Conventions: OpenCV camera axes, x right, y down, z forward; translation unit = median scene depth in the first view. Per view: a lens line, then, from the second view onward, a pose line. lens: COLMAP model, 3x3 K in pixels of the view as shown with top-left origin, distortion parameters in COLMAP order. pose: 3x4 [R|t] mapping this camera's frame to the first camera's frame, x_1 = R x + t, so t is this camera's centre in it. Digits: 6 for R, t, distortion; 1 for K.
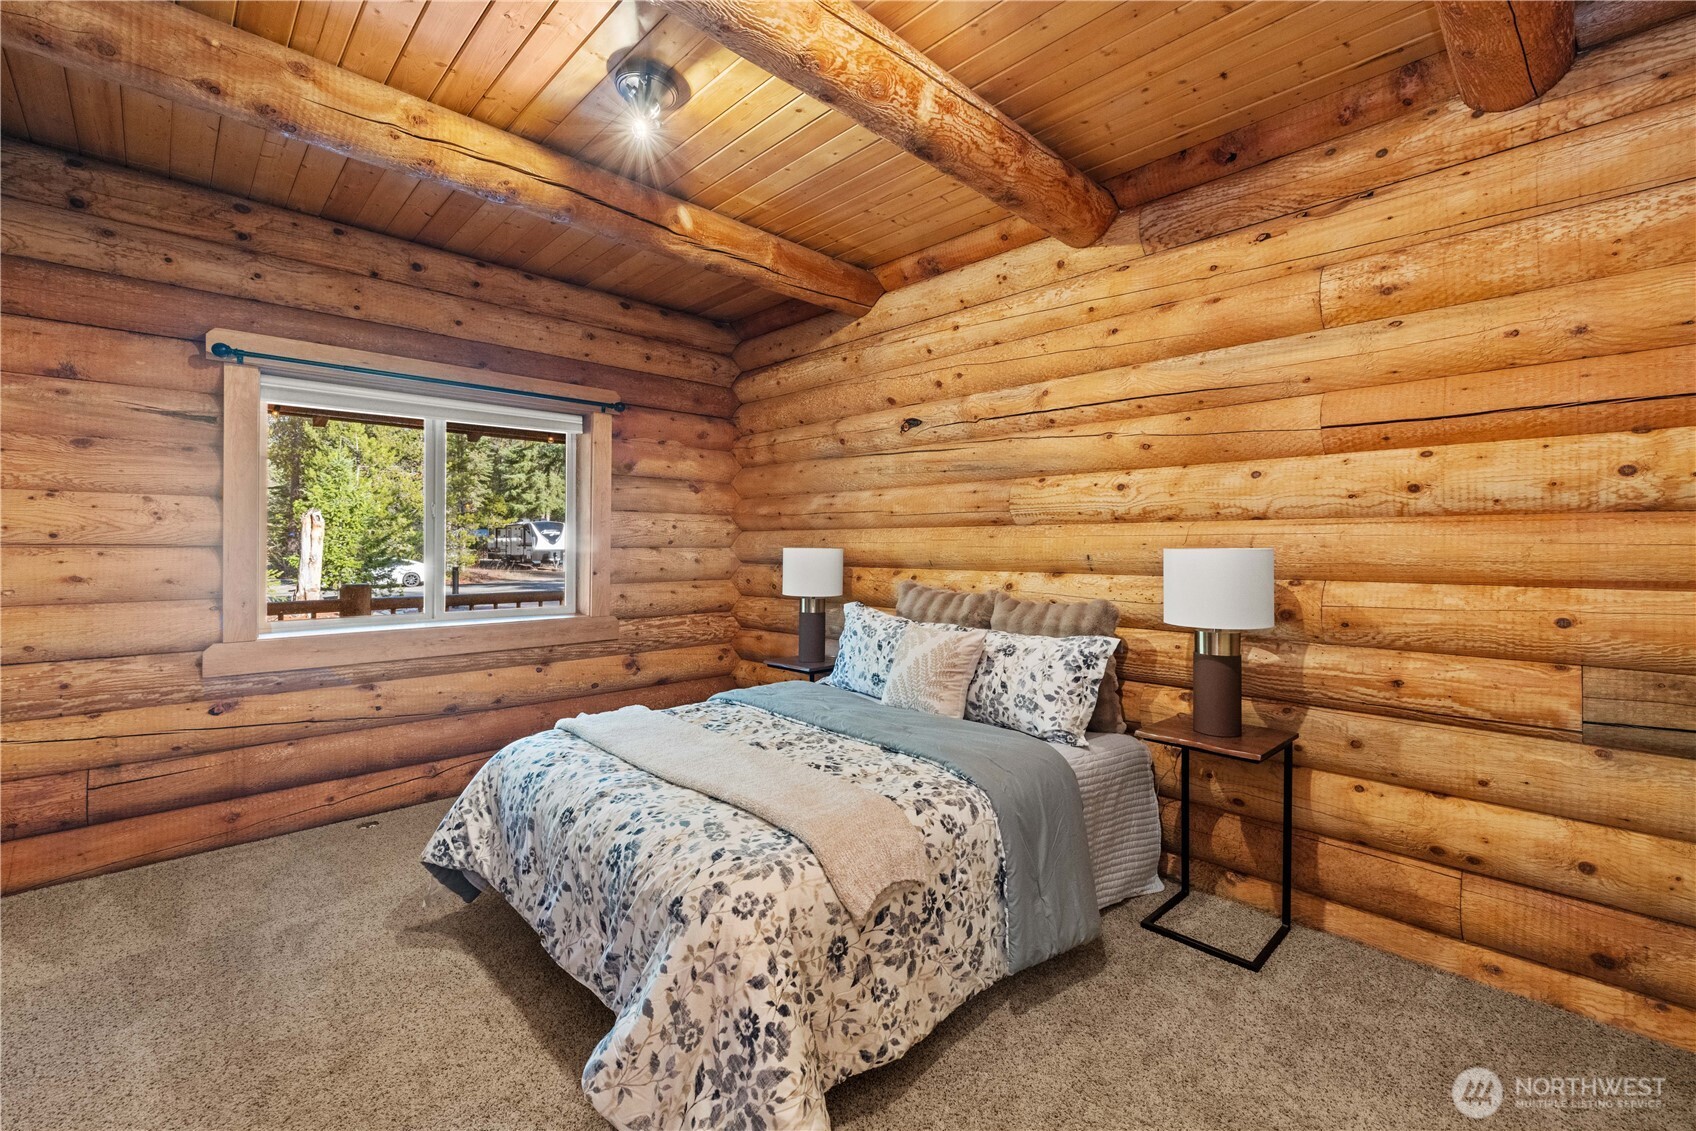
lens RADIAL K [[710.6, 0, 841.9], [0, 710.6, 549.5], [0, 0, 1]] dist [-0.001605, 0.000239]
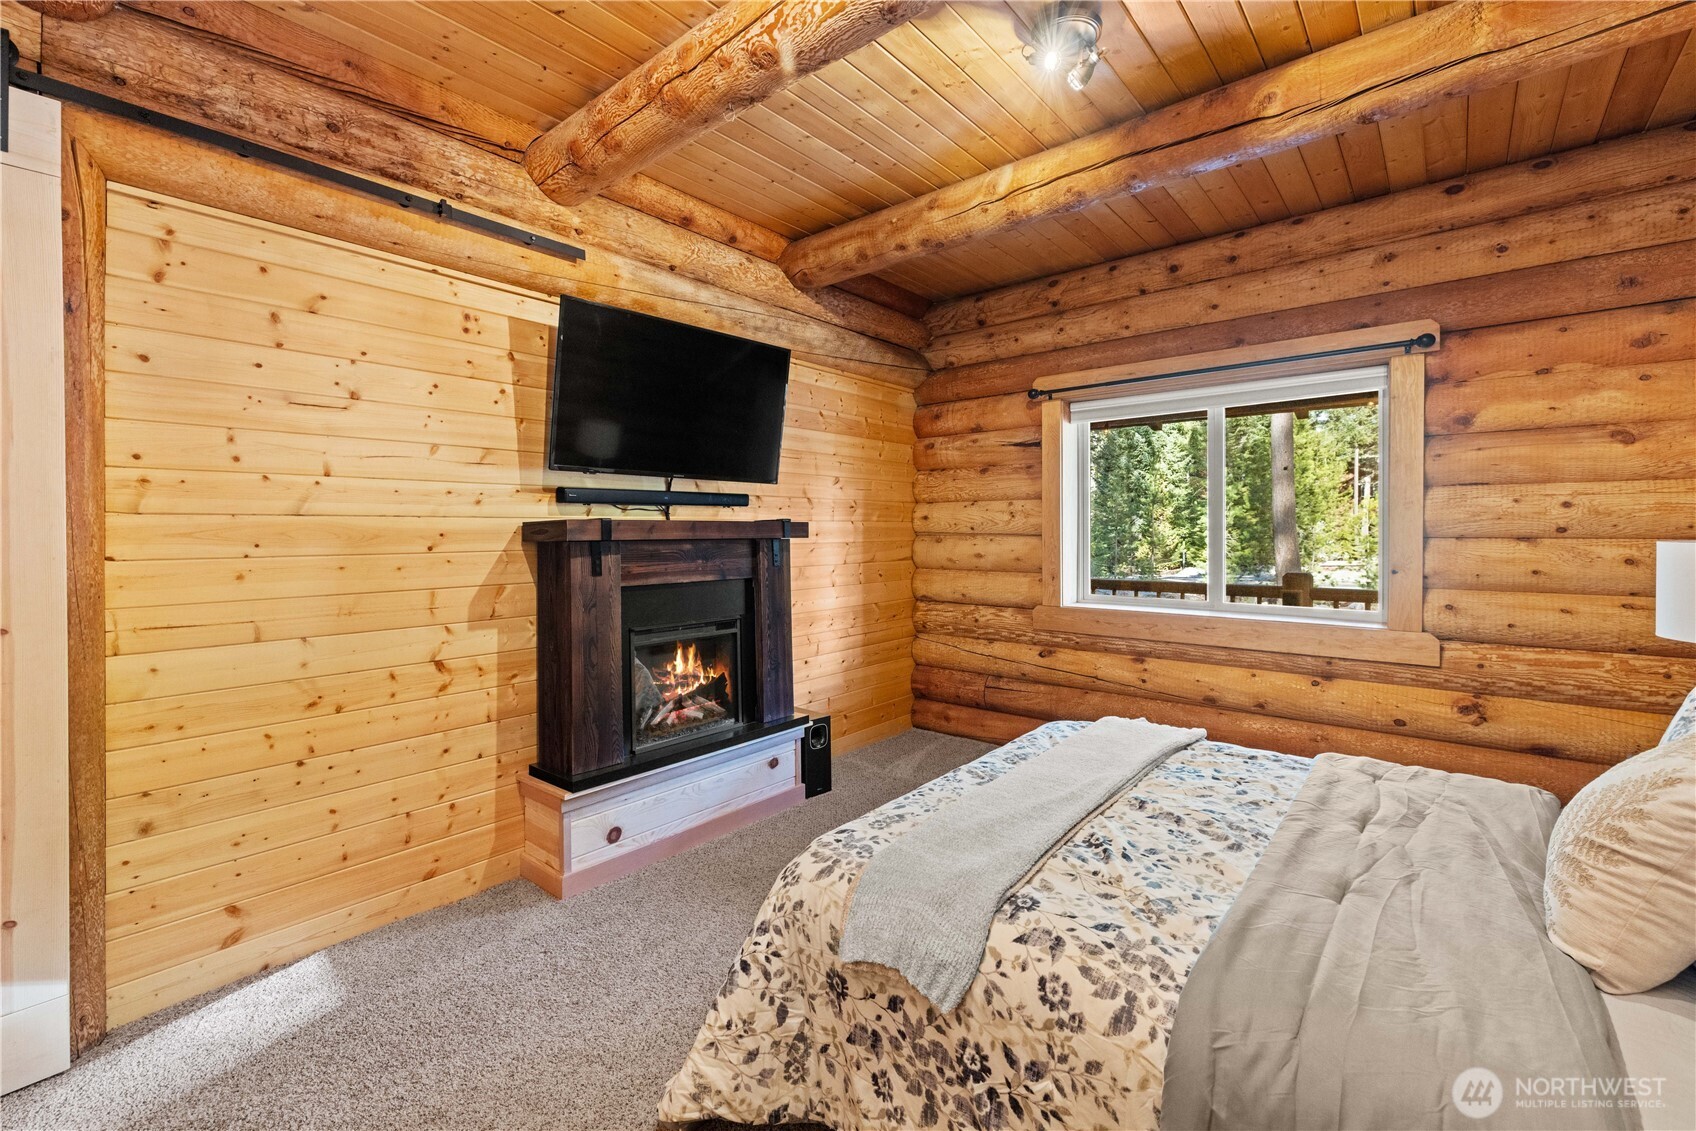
lens RADIAL K [[710.6, 0, 840.4], [0, 710.6, 539.4], [0, 0, 1]] dist [-0.001605, 0.000239]
pose [[0.104568, 0.007573, -0.994489, 0.449574], [-0.005088, 0.999962, 0.007080, -0.004287], [0.994505, 0.004320, 0.104603, 0.459849]]
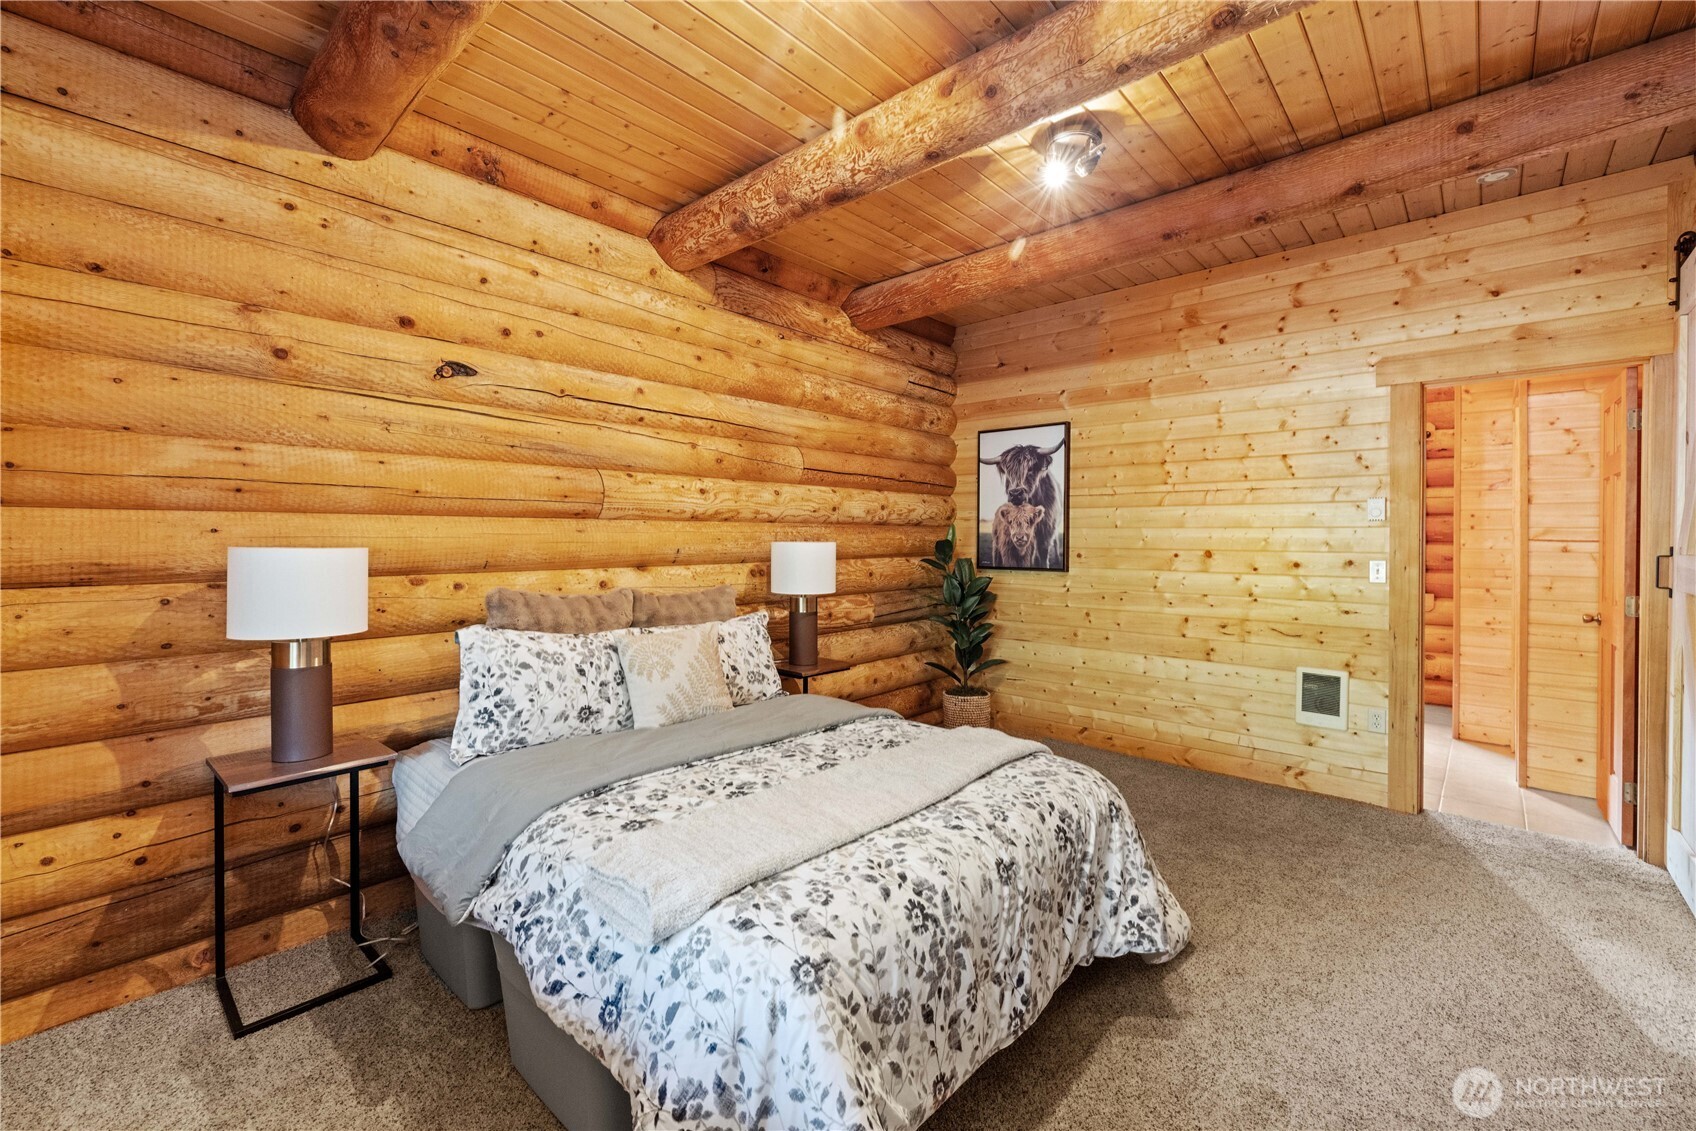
lens RADIAL K [[710.6, 0, 844.9], [0, 710.6, 551.2], [0, 0, 1]] dist [-0.001605, 0.000239]
pose [[-0.068057, -0.019739, 0.997486, -0.768133], [0.005526, 0.999781, 0.020162, -0.009374], [-0.997666, 0.006885, -0.067933, 0.794957]]
